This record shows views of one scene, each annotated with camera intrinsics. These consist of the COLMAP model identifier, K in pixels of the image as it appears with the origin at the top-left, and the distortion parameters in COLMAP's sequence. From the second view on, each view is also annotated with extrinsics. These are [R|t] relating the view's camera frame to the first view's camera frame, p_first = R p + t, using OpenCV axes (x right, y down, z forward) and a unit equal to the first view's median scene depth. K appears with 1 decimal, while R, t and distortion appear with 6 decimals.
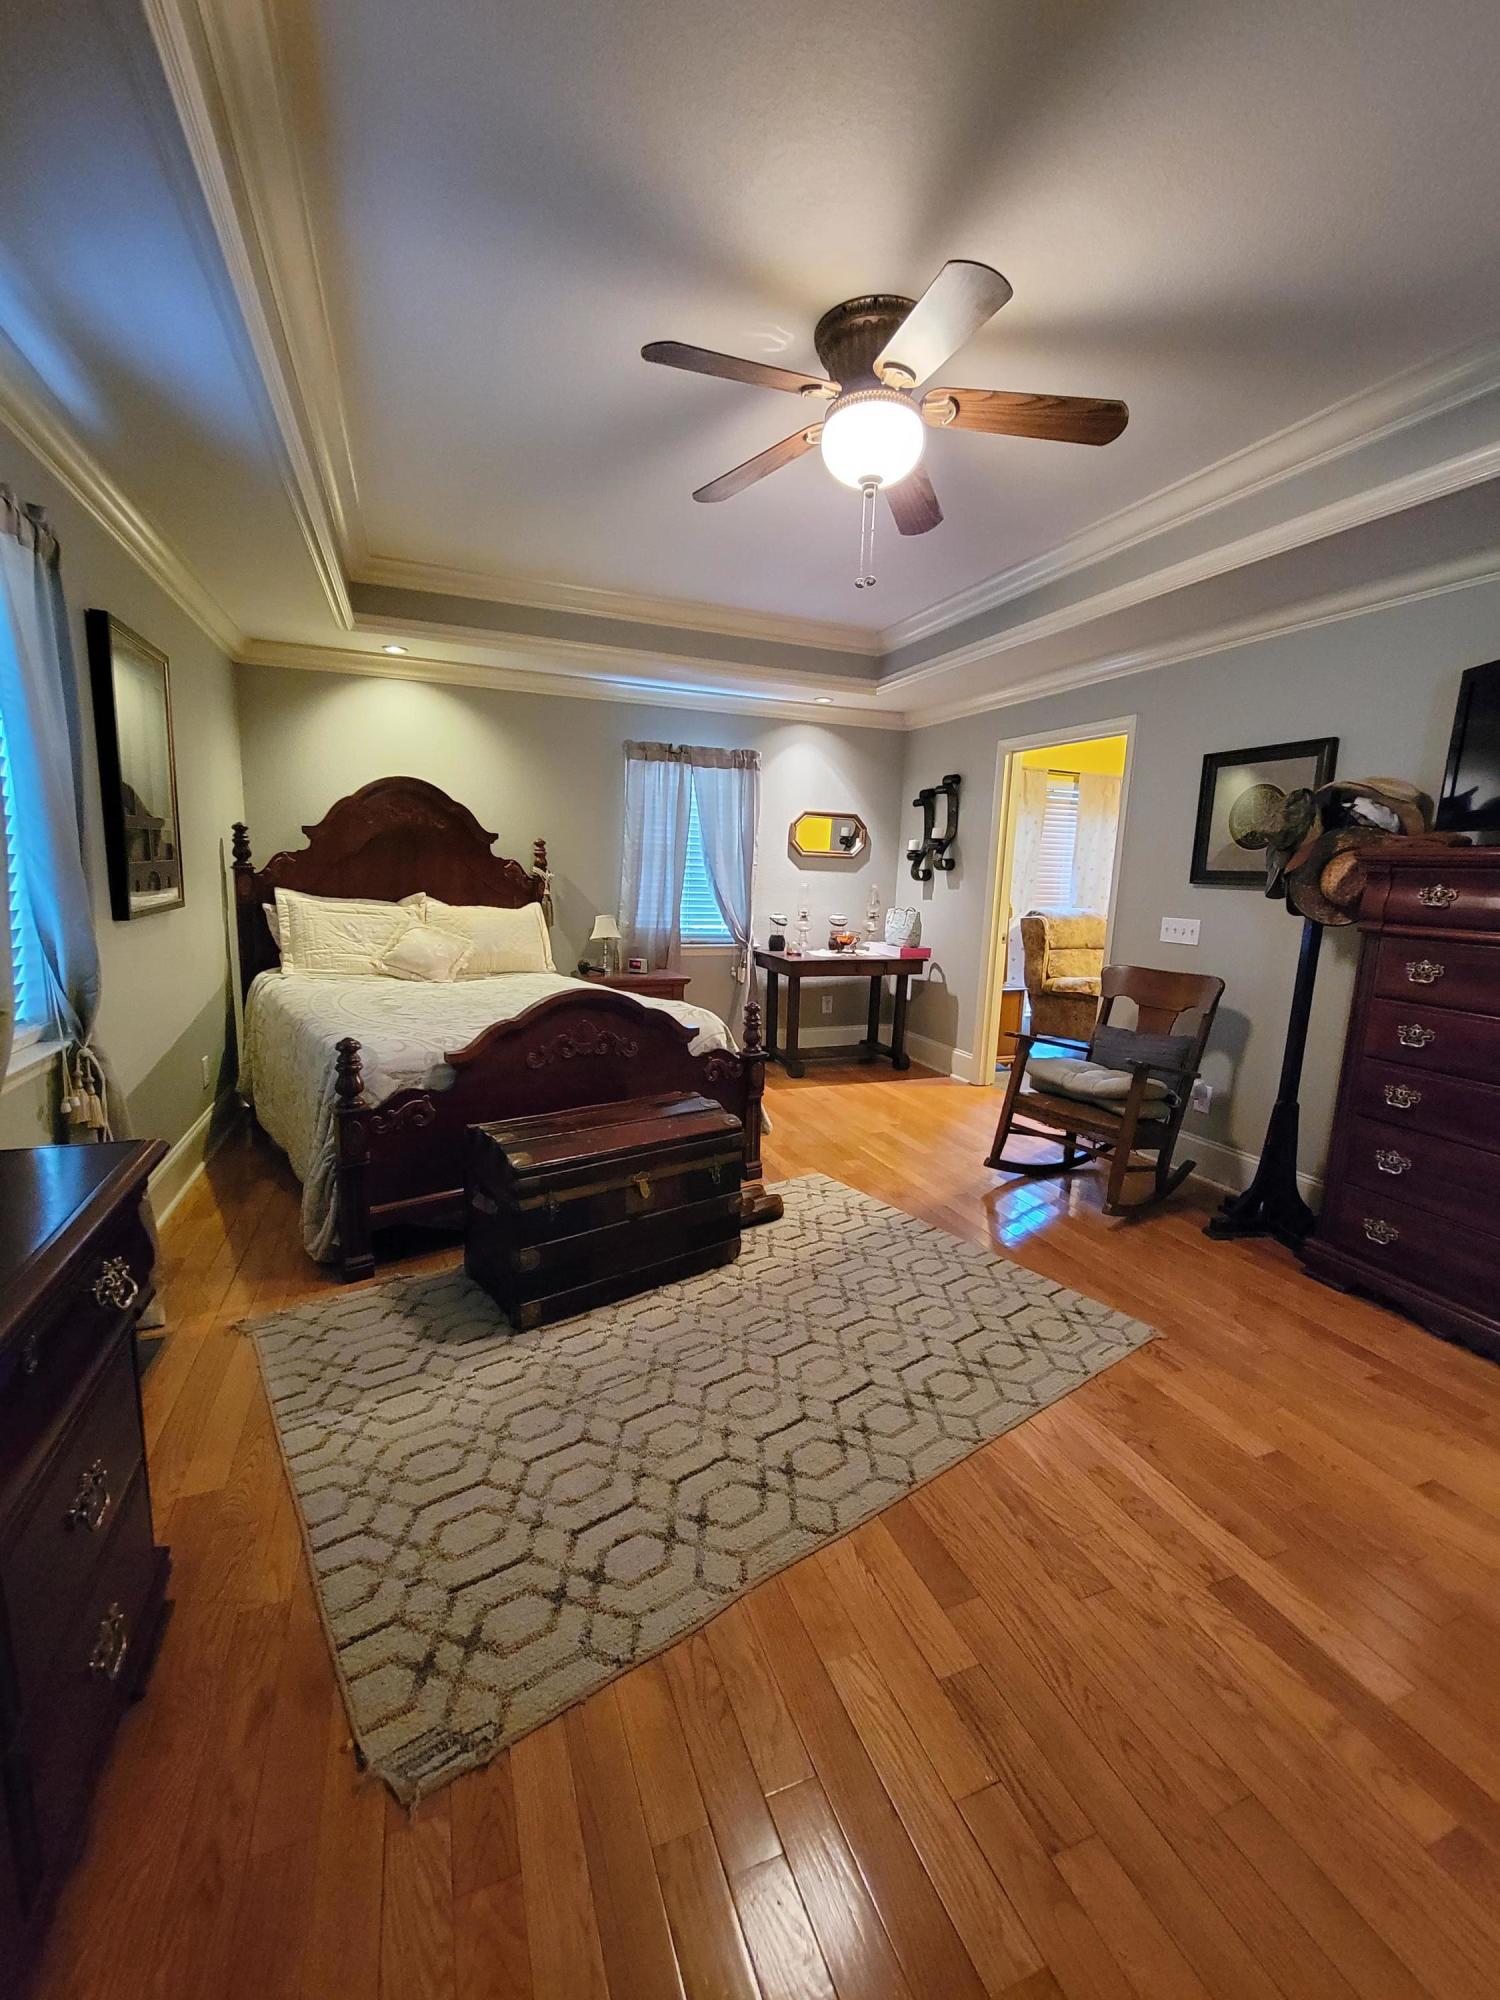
lens RADIAL K [[808.8, 0, 752.8], [0, 808.8, 1006.4], [0, 0, 1]] dist [0.000738, -0.006030]
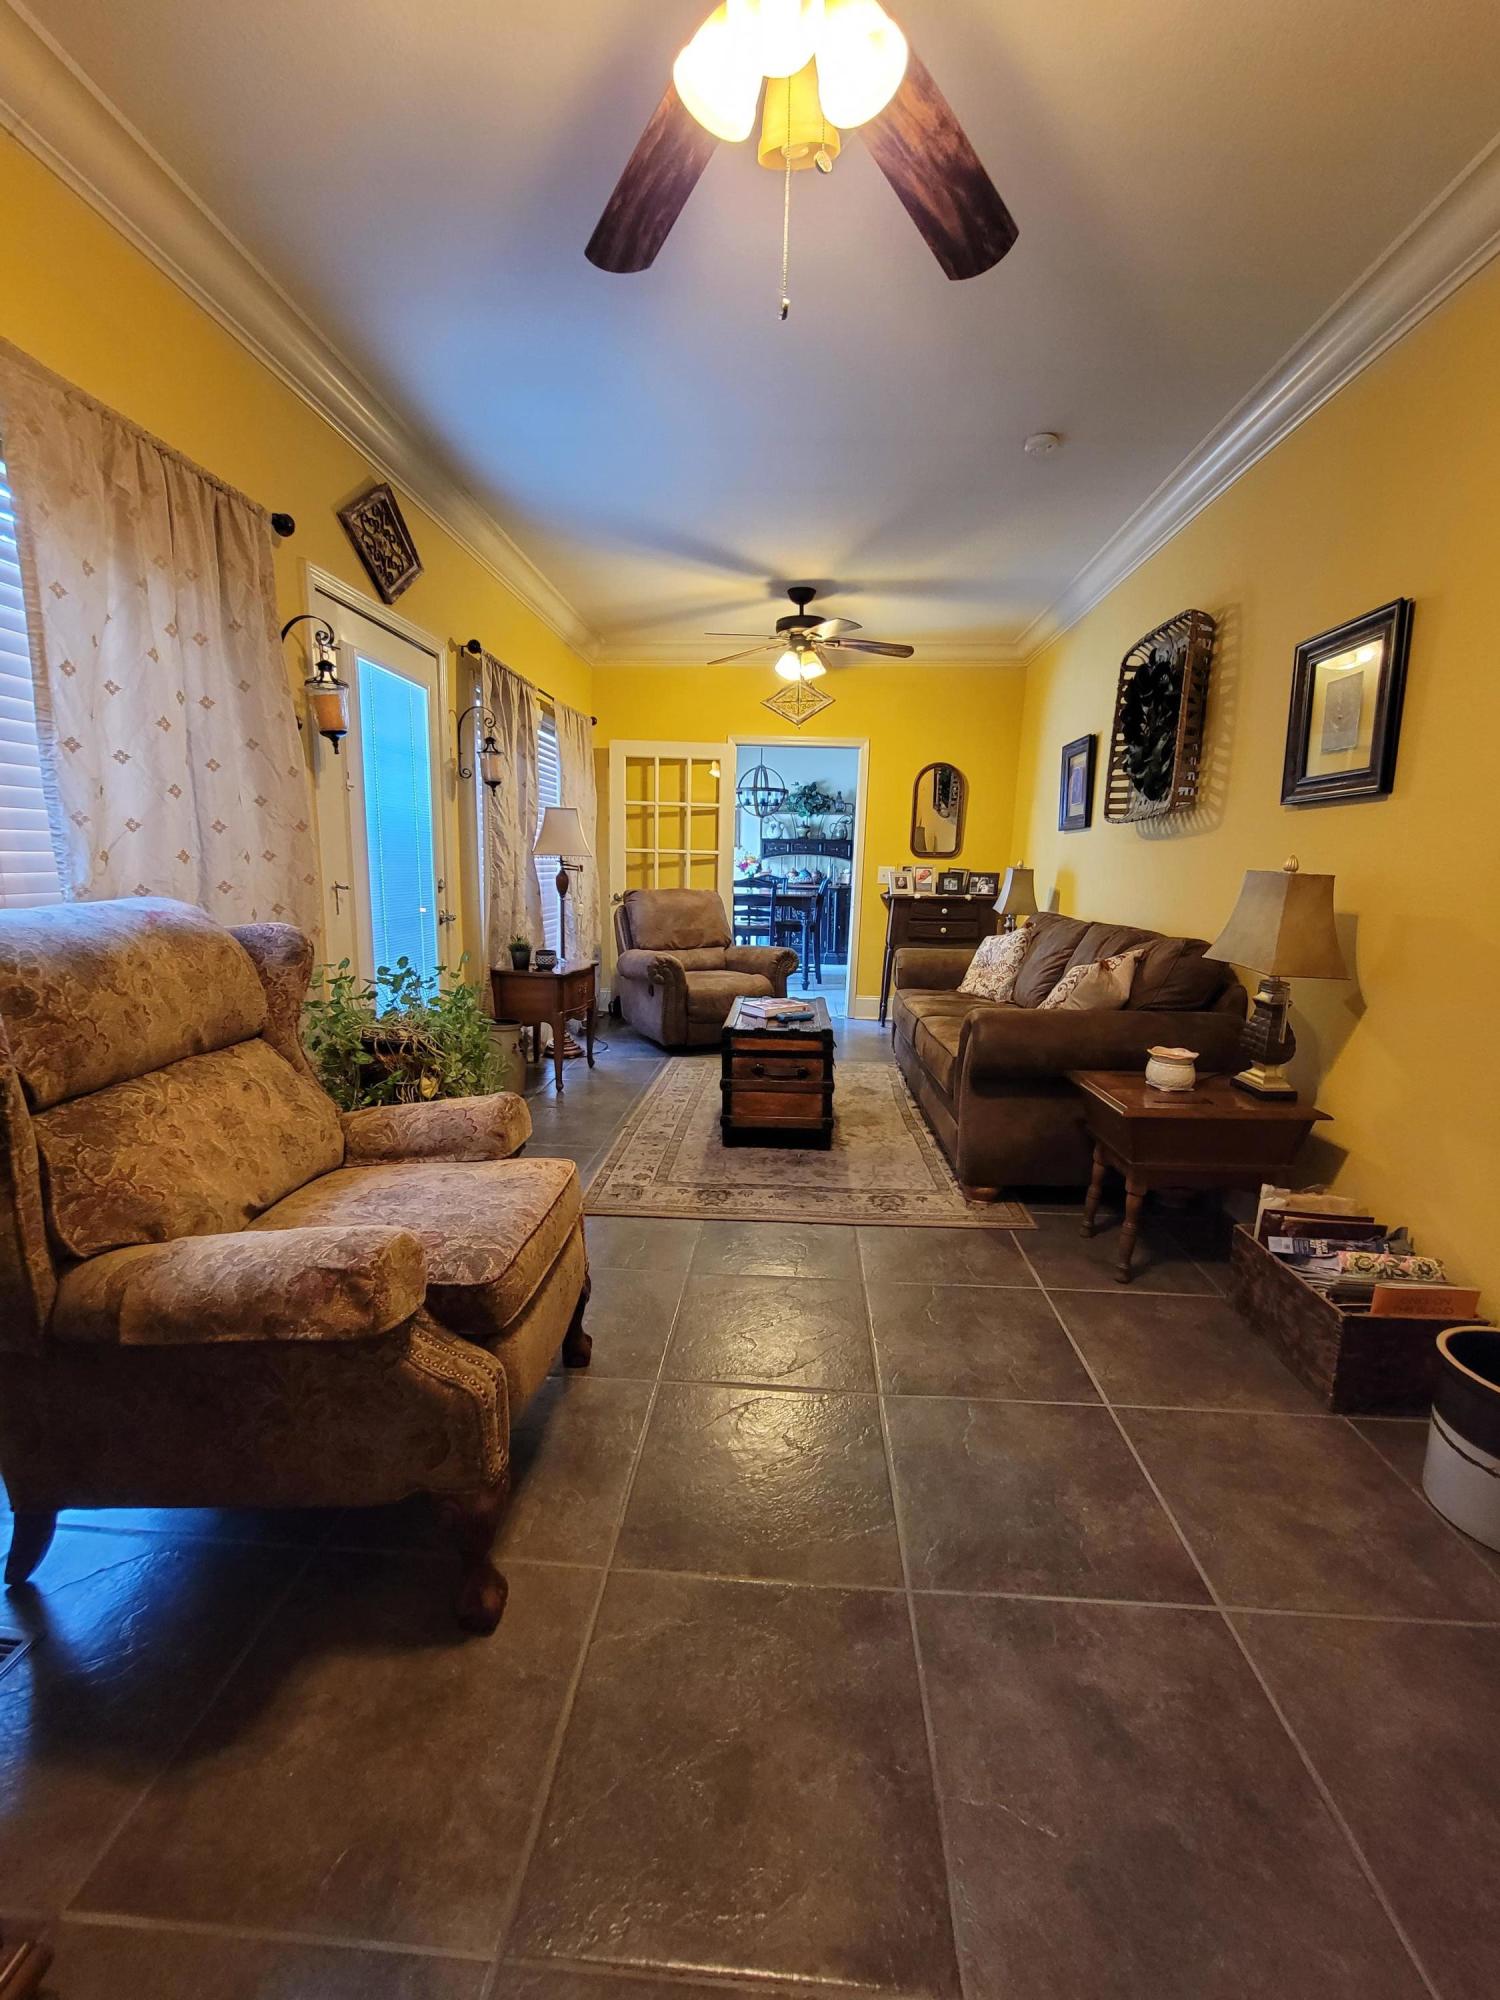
lens RADIAL K [[808.8, 0, 752.8], [0, 808.8, 1006.4], [0, 0, 1]] dist [0.000738, -0.006030]
pose [[0.429472, -0.182792, 0.884387, 0.270383], [0.151764, 0.979982, 0.128851, -0.096226], [-0.890237, 0.078880, 0.448616, 0.745869]]
